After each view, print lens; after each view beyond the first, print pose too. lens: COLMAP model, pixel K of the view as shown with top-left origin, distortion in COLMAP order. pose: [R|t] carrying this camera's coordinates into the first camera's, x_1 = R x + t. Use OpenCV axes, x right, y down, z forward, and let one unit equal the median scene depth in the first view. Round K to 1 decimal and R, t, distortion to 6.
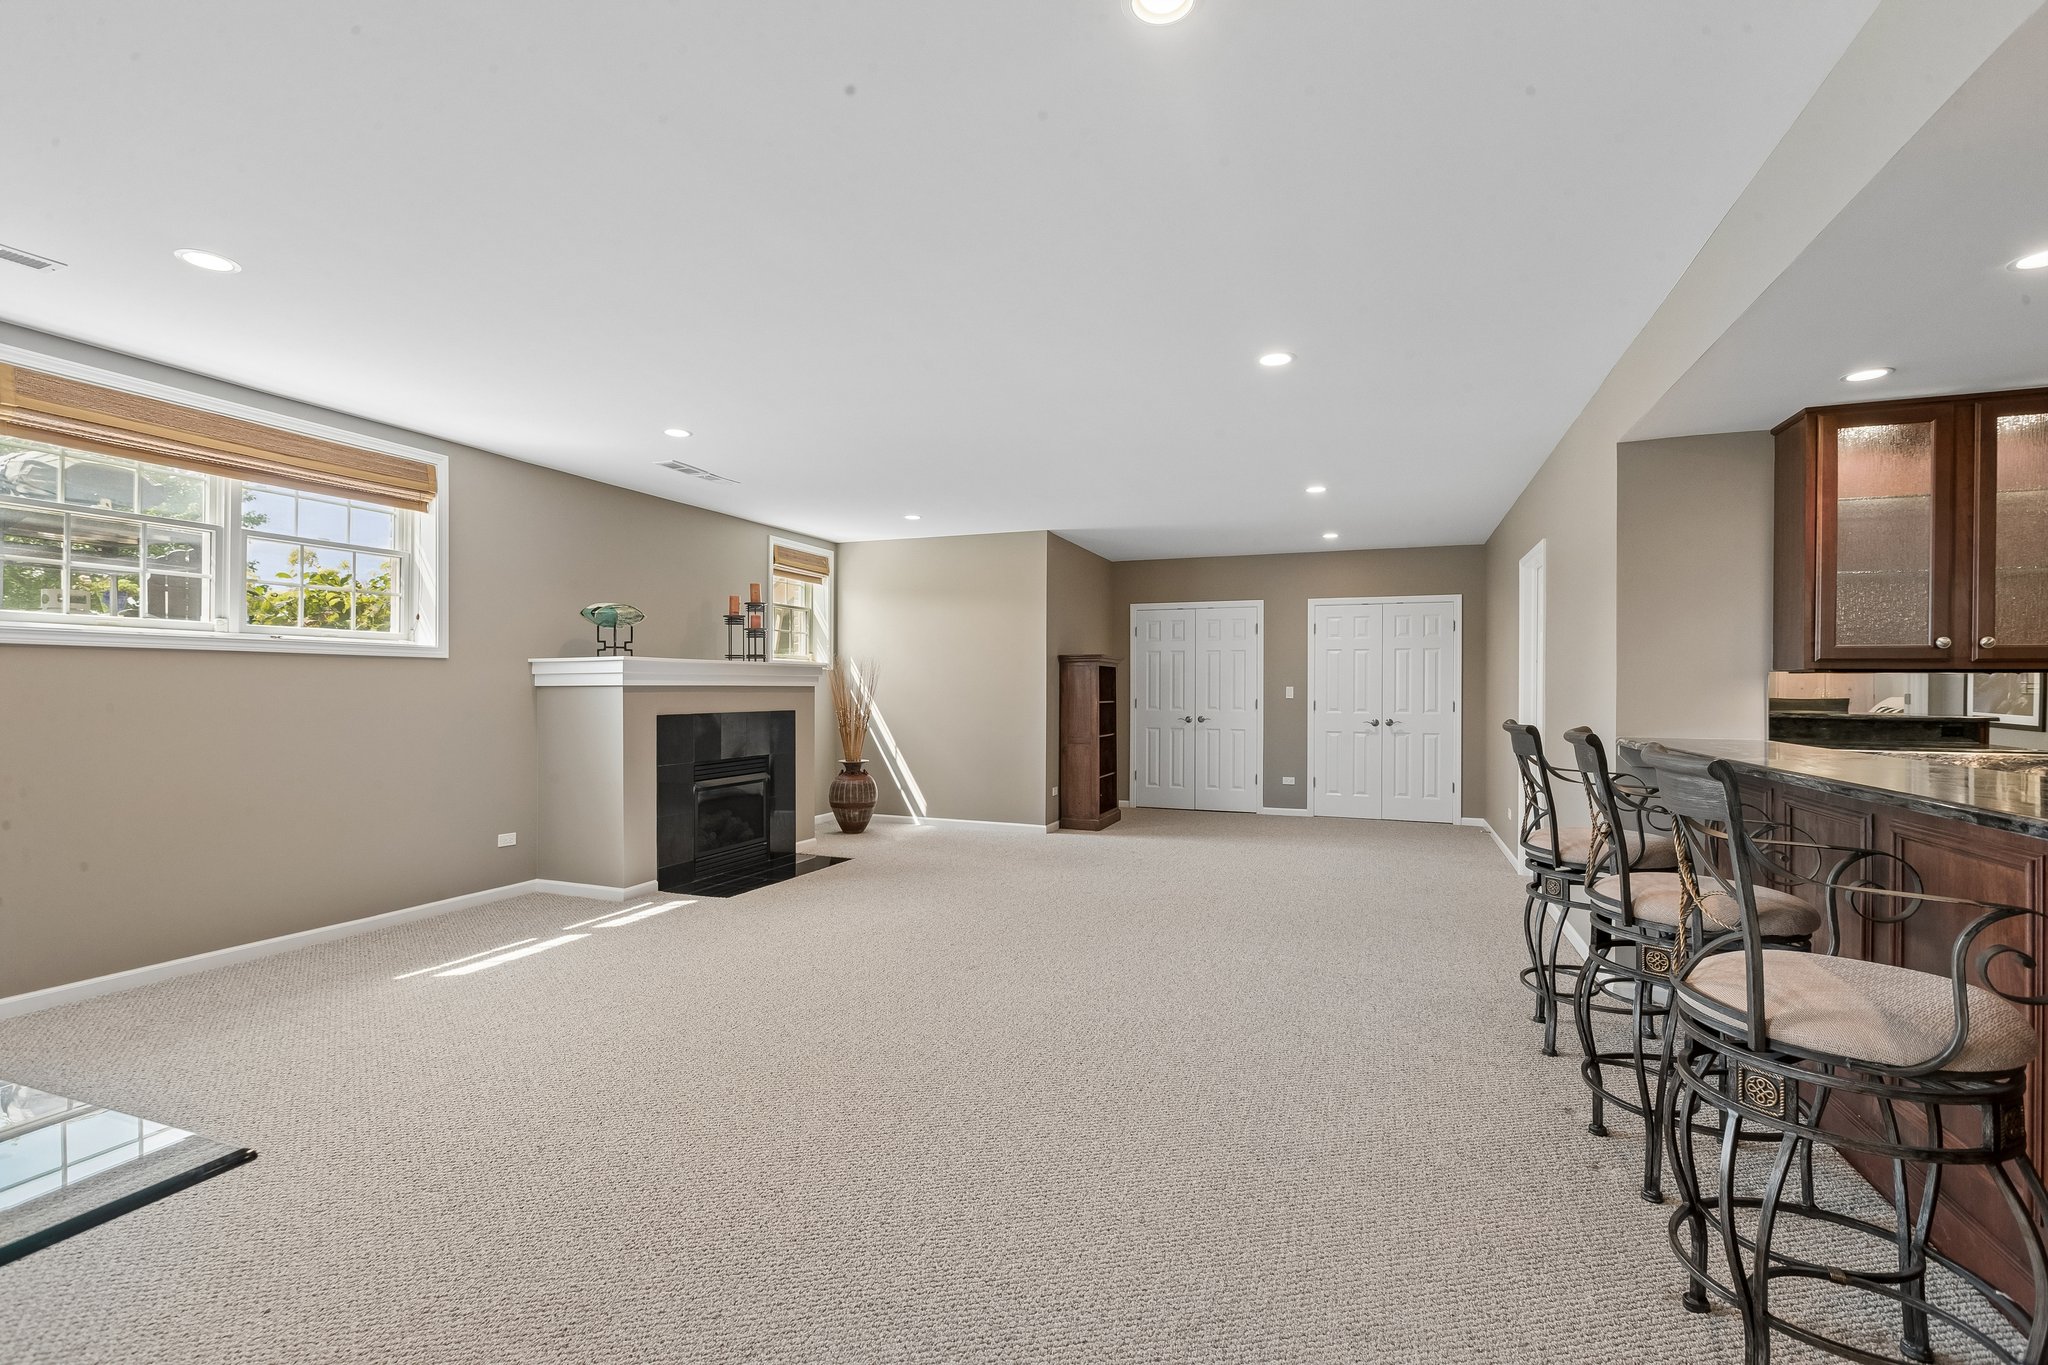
lens RADIAL K [[922.9, 0, 1018.5], [0, 922.9, 685.2], [0, 0, 1]] dist [0.003228, -0.000877]
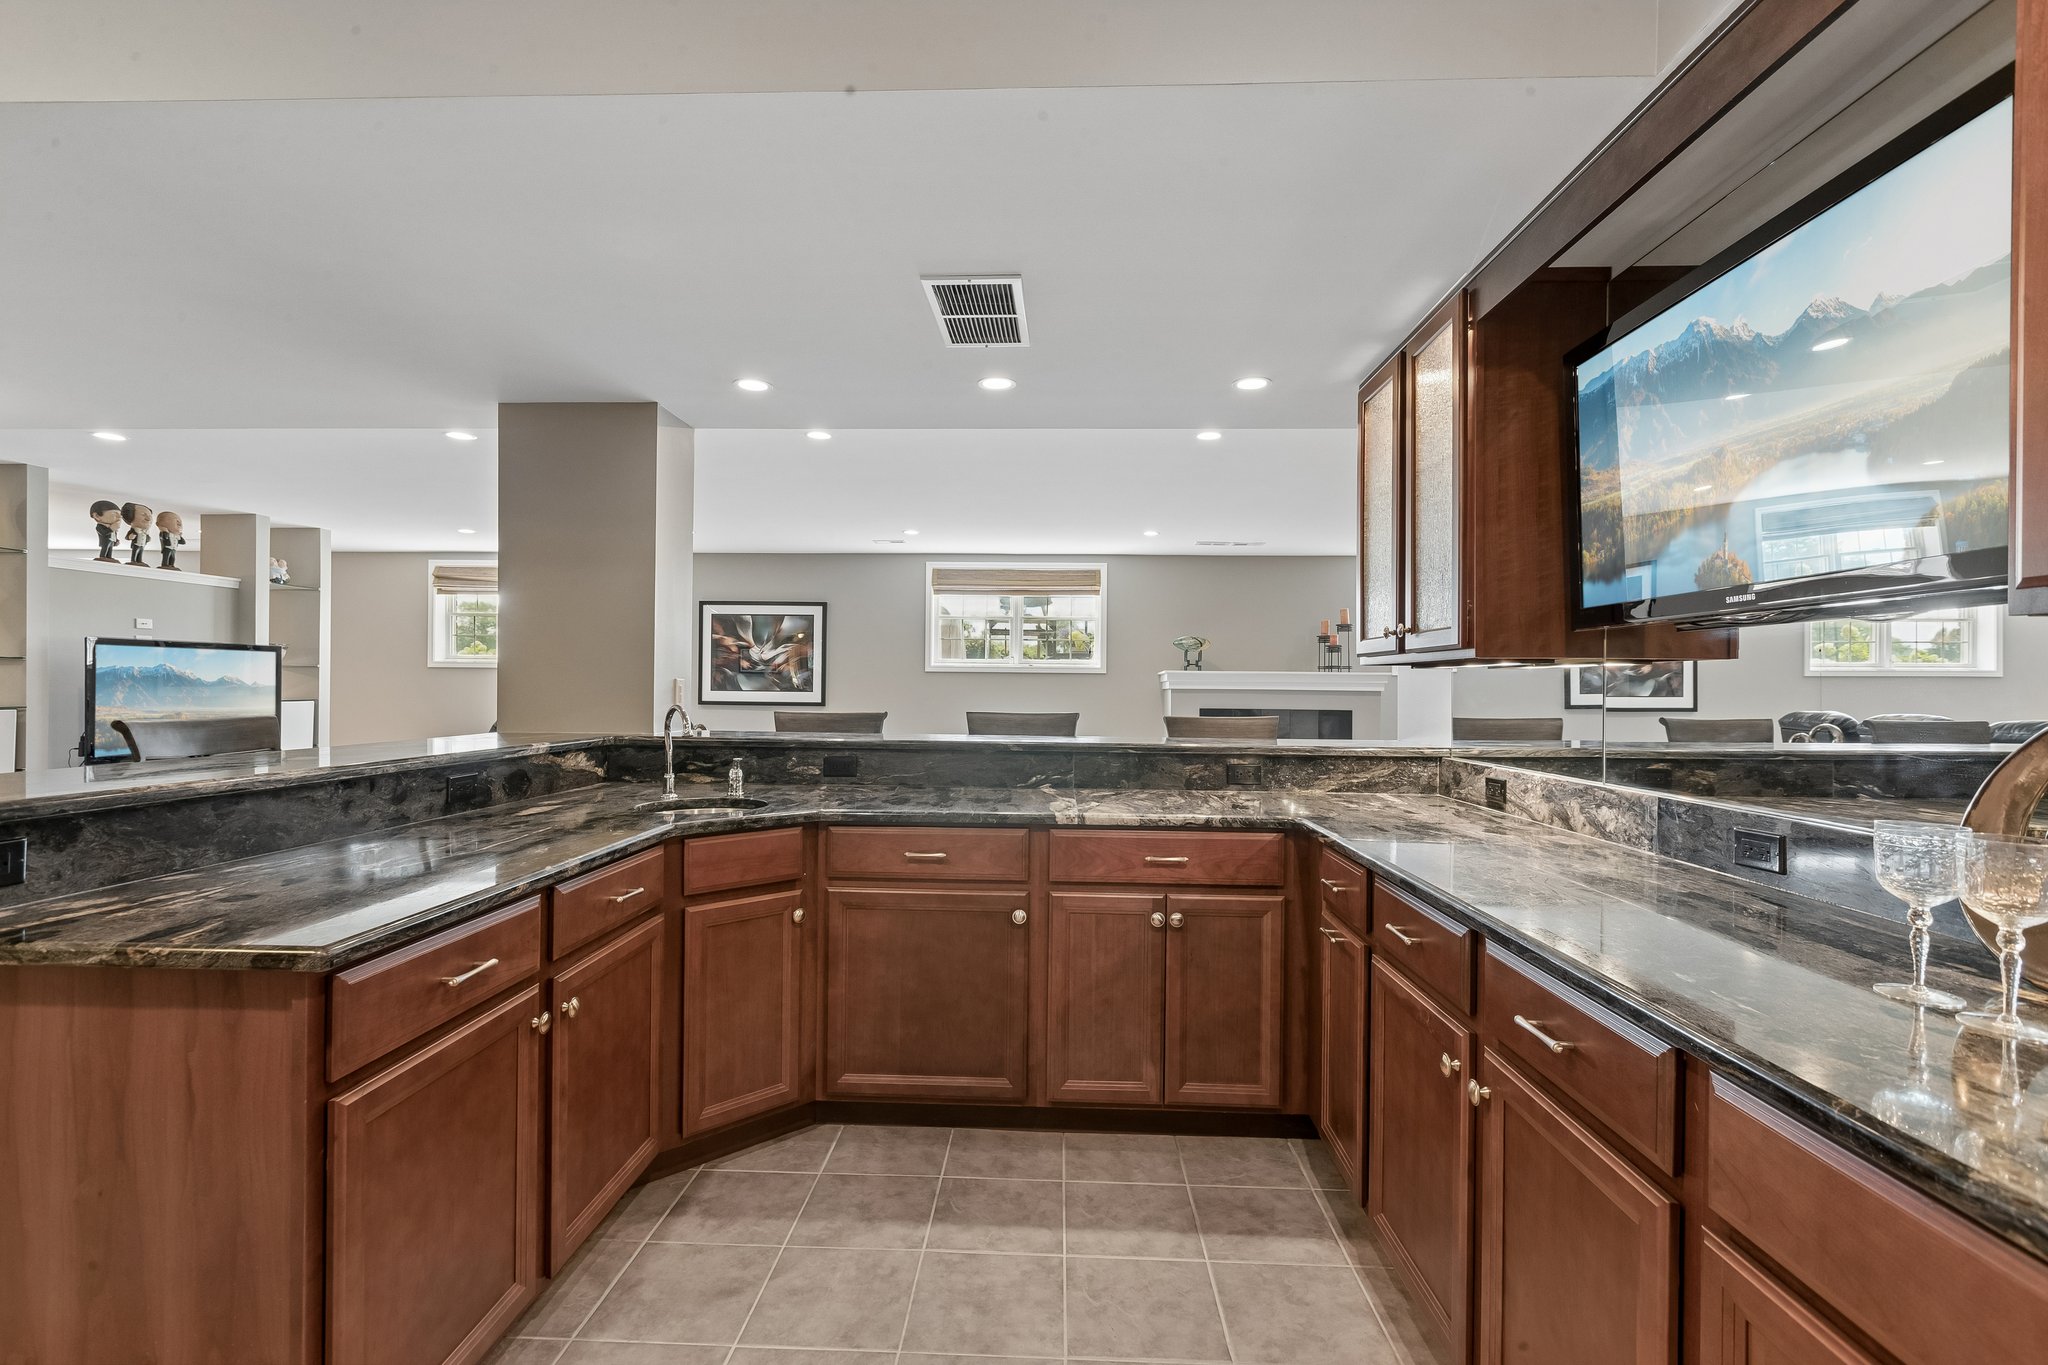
lens RADIAL K [[922.9, 0, 1023.4], [0, 922.9, 685.2], [0, 0, 1]] dist [0.003228, -0.000877]
pose [[0.331246, -0.003632, -0.943537, 1.063264], [-0.009074, 0.999934, -0.007034, 0.007860], [0.943501, 0.010891, 0.331191, 0.243272]]
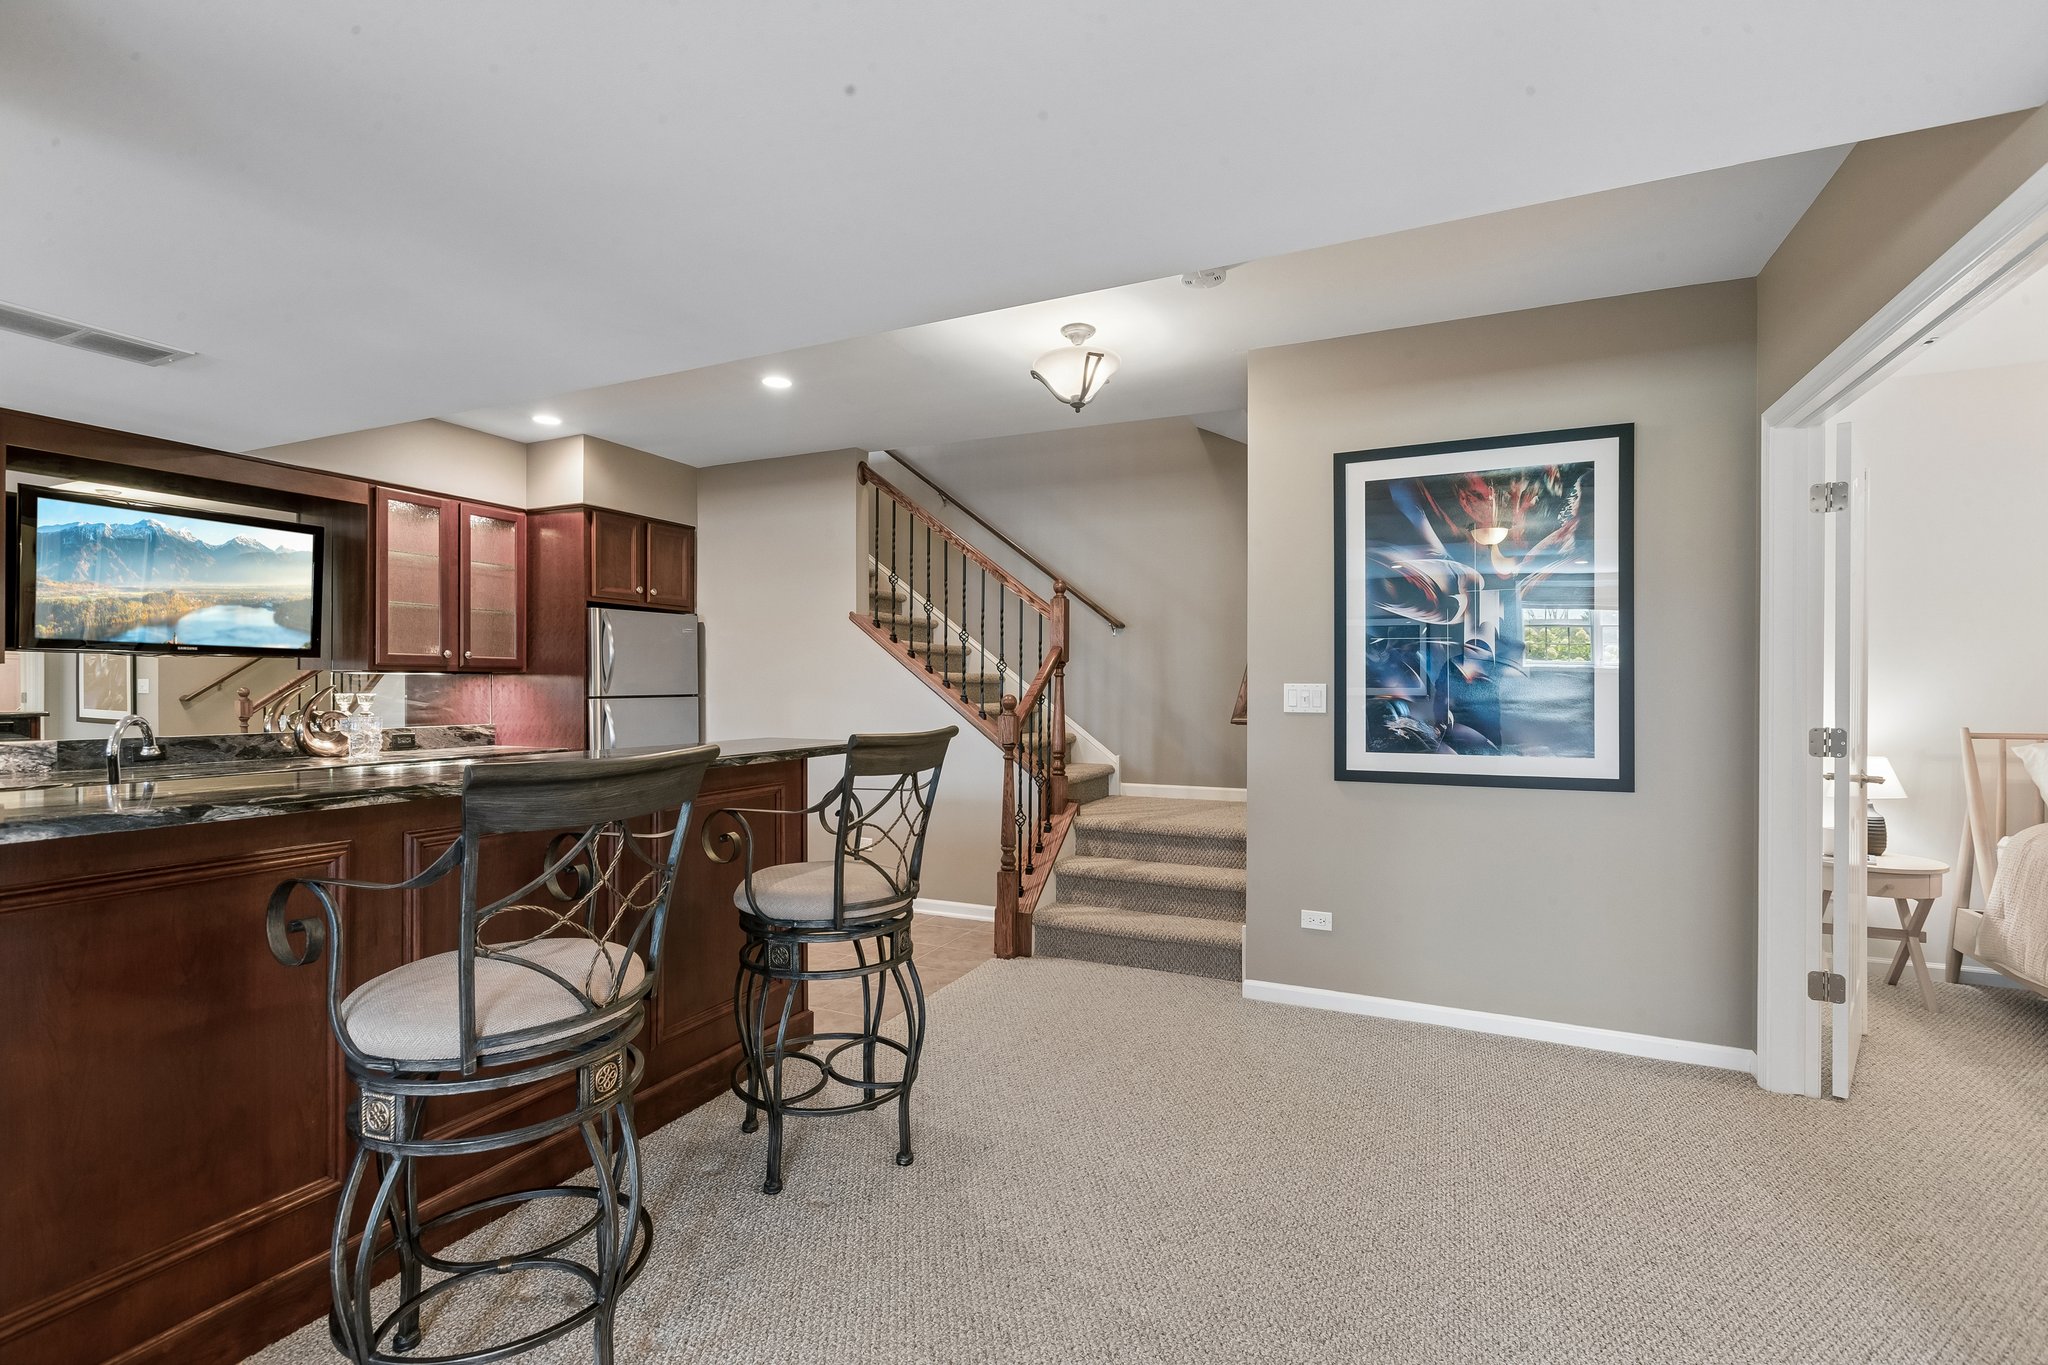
lens RADIAL K [[922.9, 0, 1030.4], [0, 922.9, 689.8], [0, 0, 1]] dist [0.003228, -0.000877]
pose [[0.061266, -0.009215, 0.998079, 0.081505], [-0.002453, 0.999953, 0.009383, -0.000178], [-0.998118, -0.003023, 0.061240, -0.198890]]
